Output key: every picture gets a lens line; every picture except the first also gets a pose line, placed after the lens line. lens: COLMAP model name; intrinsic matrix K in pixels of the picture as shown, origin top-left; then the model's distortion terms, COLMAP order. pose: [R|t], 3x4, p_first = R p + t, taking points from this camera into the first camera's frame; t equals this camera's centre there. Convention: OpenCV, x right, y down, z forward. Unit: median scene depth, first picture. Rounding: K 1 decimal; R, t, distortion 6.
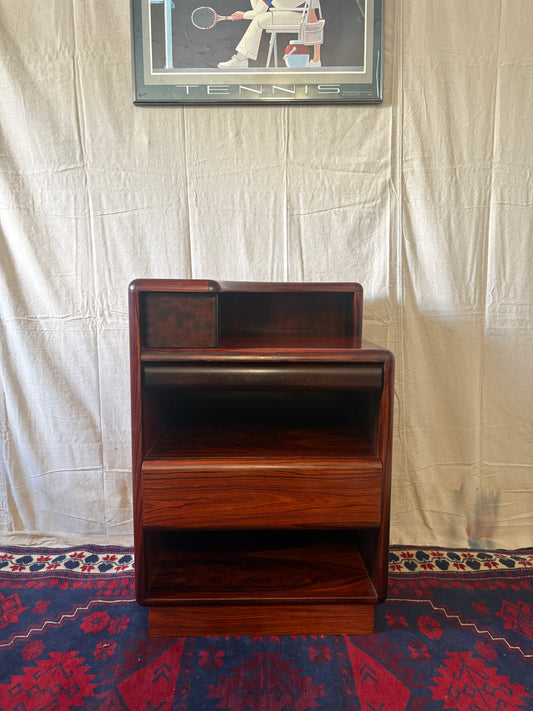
lens RADIAL K [[590.0, 0, 260.1], [0, 590.0, 357.1], [0, 0, 1]] dist [0.031725, -0.048210]
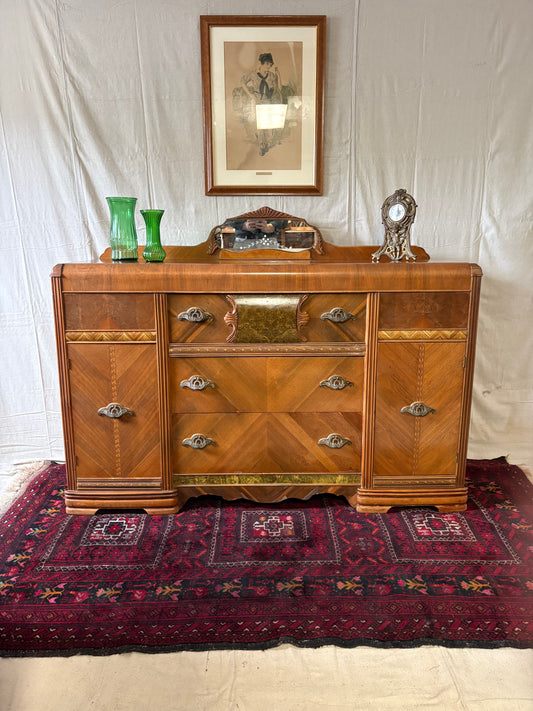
lens RADIAL K [[590.0, 0, 270.3], [0, 590.0, 368.4], [0, 0, 1]] dist [0.031725, -0.048210]
pose [[0.999755, -0.011591, 0.018846, -0.021552], [0.009346, 0.993302, 0.115167, -0.124429], [-0.020054, -0.114963, 0.993167, -0.615855]]
